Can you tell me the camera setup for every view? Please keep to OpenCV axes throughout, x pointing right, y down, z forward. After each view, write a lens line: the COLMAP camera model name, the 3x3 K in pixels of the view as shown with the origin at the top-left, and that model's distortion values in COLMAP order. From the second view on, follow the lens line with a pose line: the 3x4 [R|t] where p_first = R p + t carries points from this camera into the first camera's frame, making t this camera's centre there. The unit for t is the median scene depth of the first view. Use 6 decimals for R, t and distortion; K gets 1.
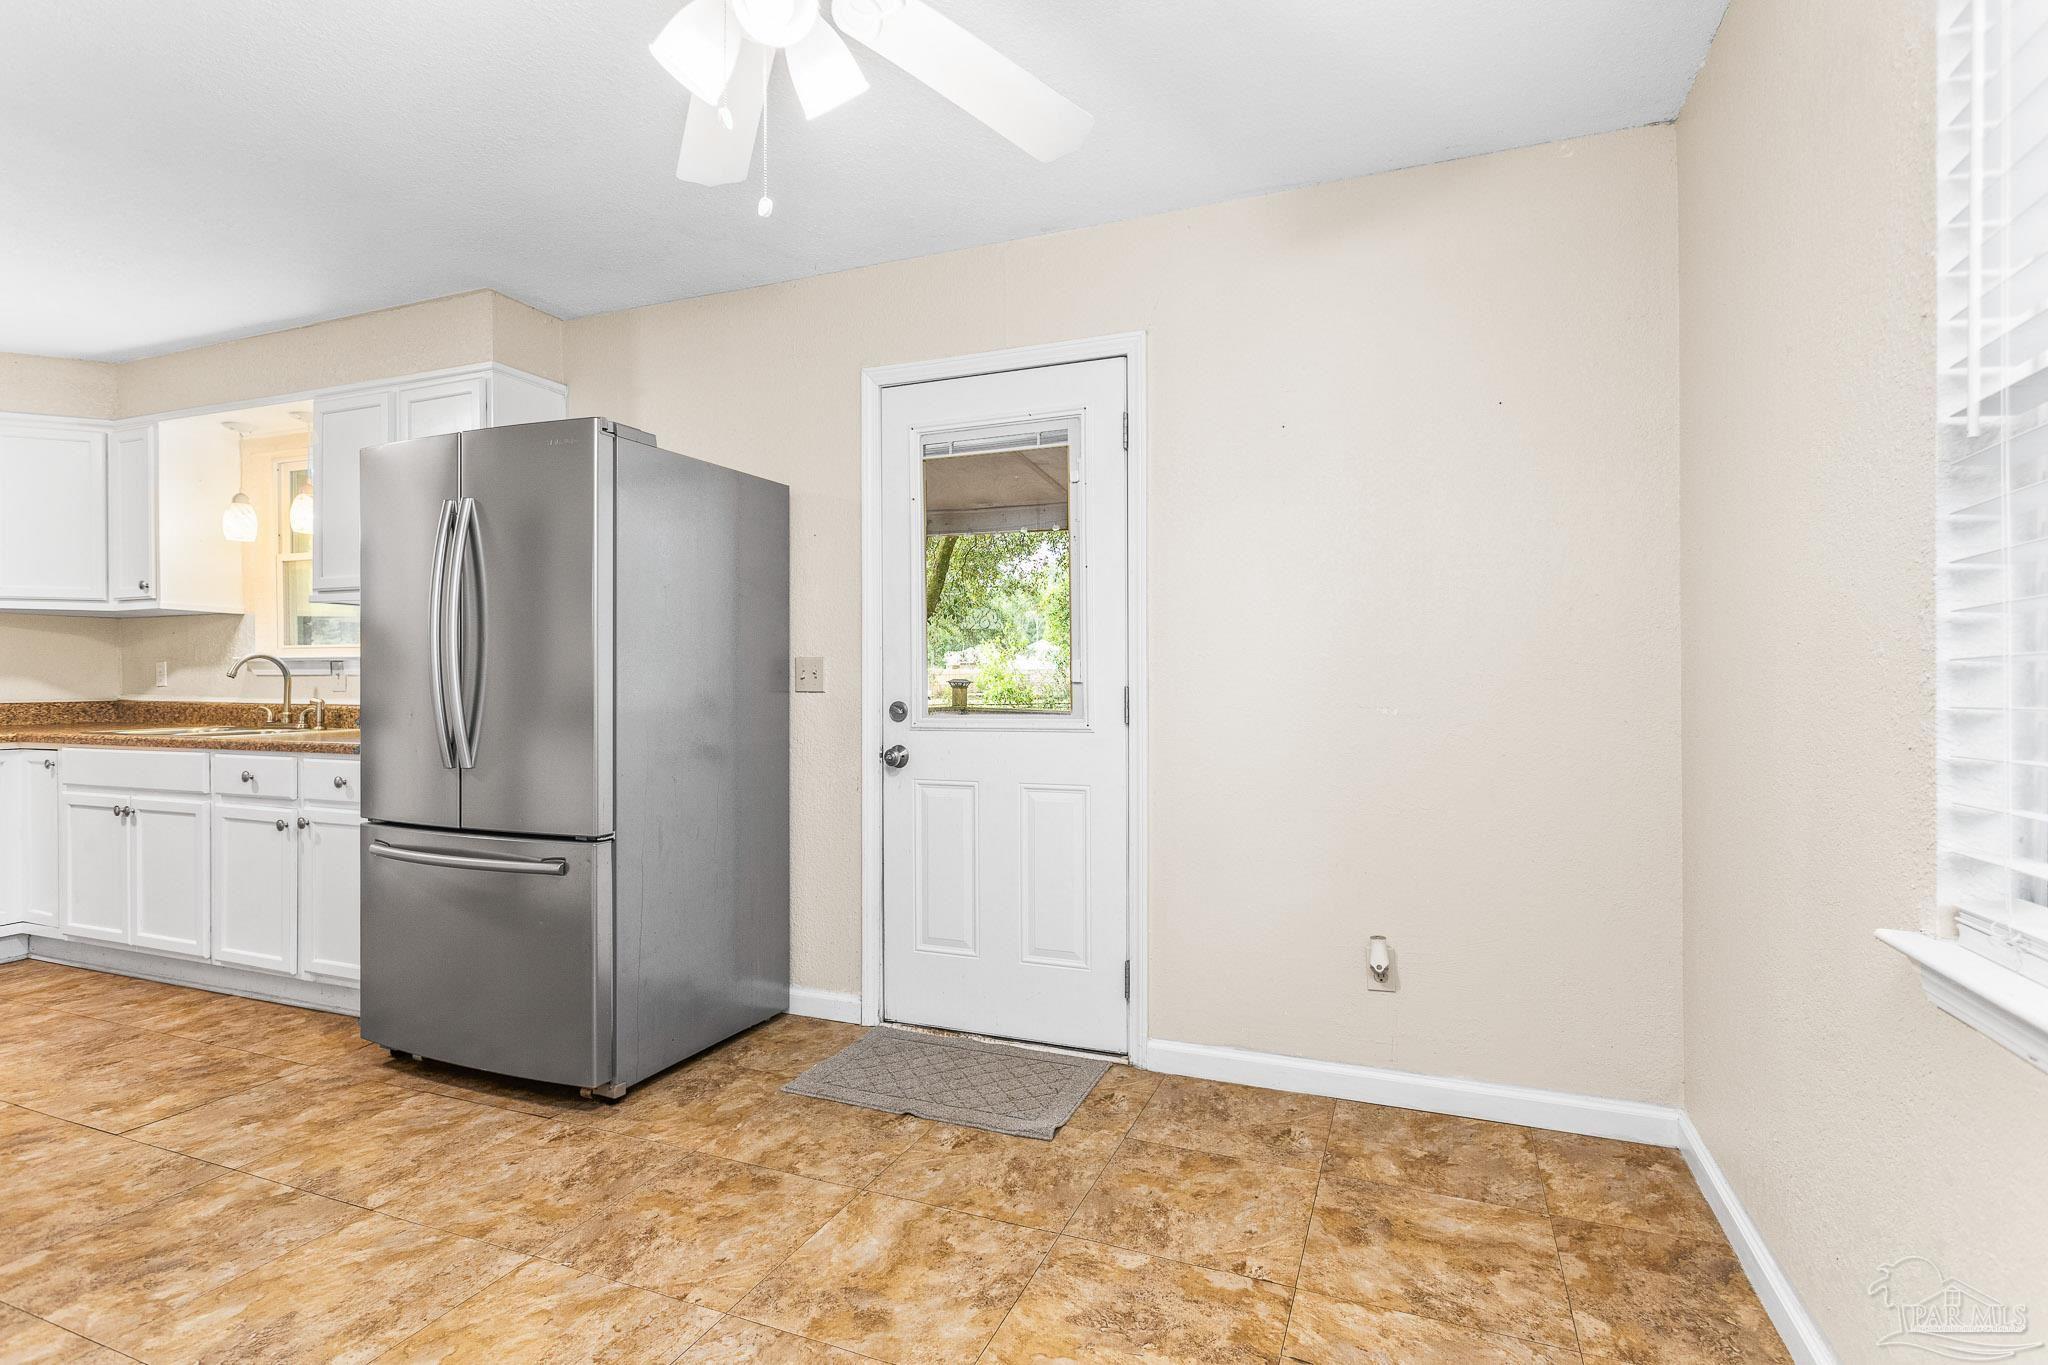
lens RADIAL K [[990.8, 0, 1016.6], [0, 990.8, 678.7], [0, 0, 1]] dist [0.005685, -0.001362]
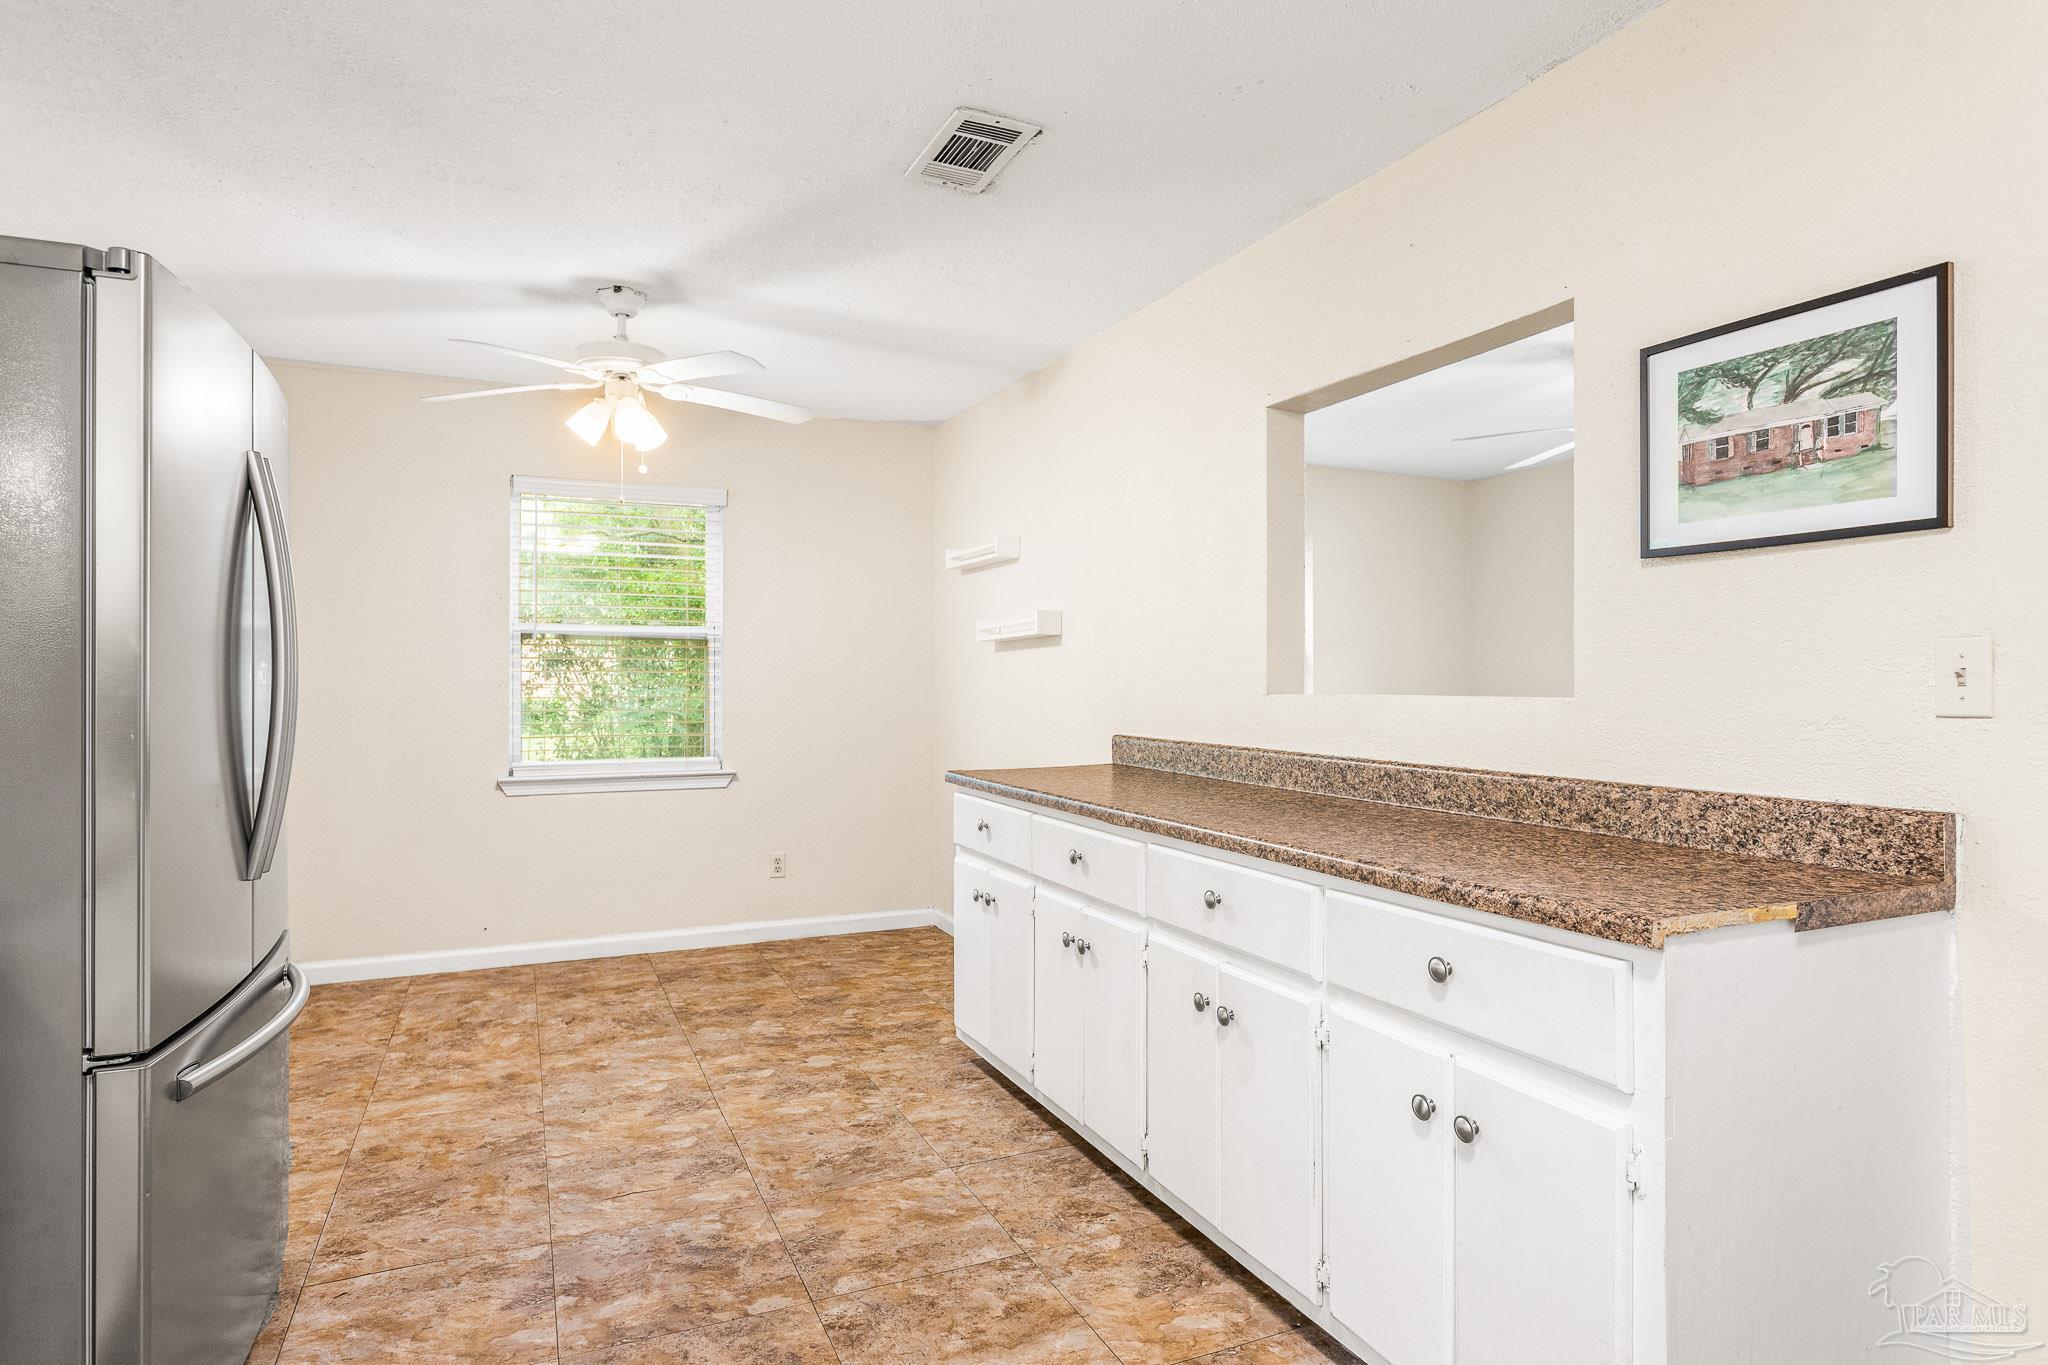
lens RADIAL K [[1138.7, 0, 1012.6], [0, 1138.7, 678.1], [0, 0, 1]] dist [-0.002620, 0.003245]
pose [[-0.716593, 0.001489, 0.697490, -1.409774], [-0.001920, 0.999990, -0.004108, -0.034099], [-0.697489, -0.004283, -0.716583, 1.178203]]
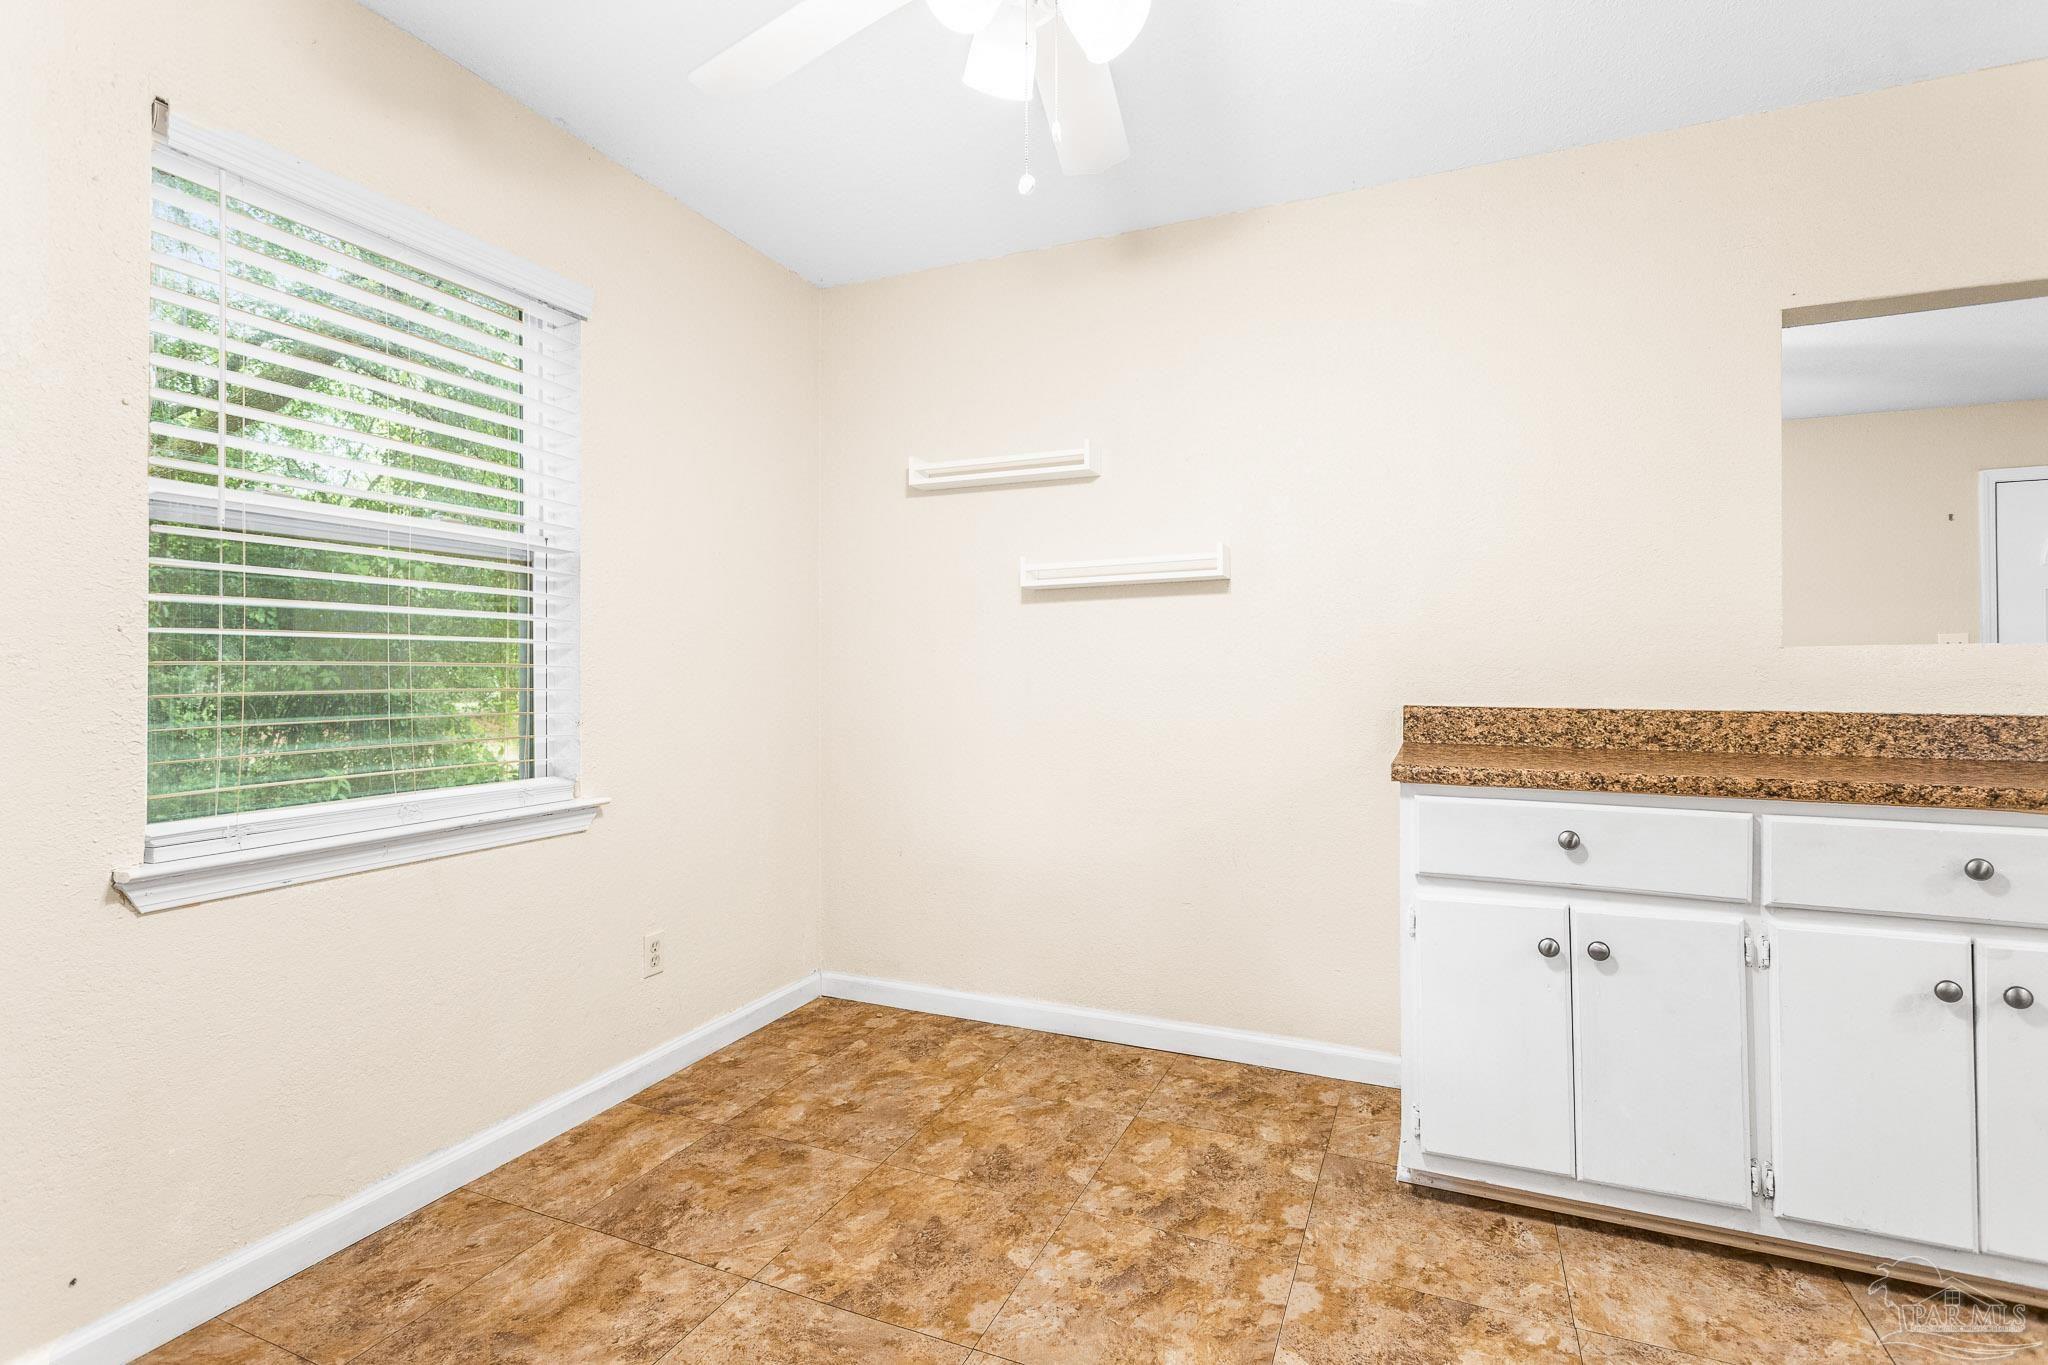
lens RADIAL K [[990.8, 0, 1011.4], [0, 990.8, 655.0], [0, 0, 1]] dist [0.005685, -0.001362]
pose [[-0.999557, 0.002402, 0.029659, -0.140016], [0.001940, 0.999877, -0.015594, -0.004006], [-0.029693, -0.015530, -0.999438, 1.047625]]
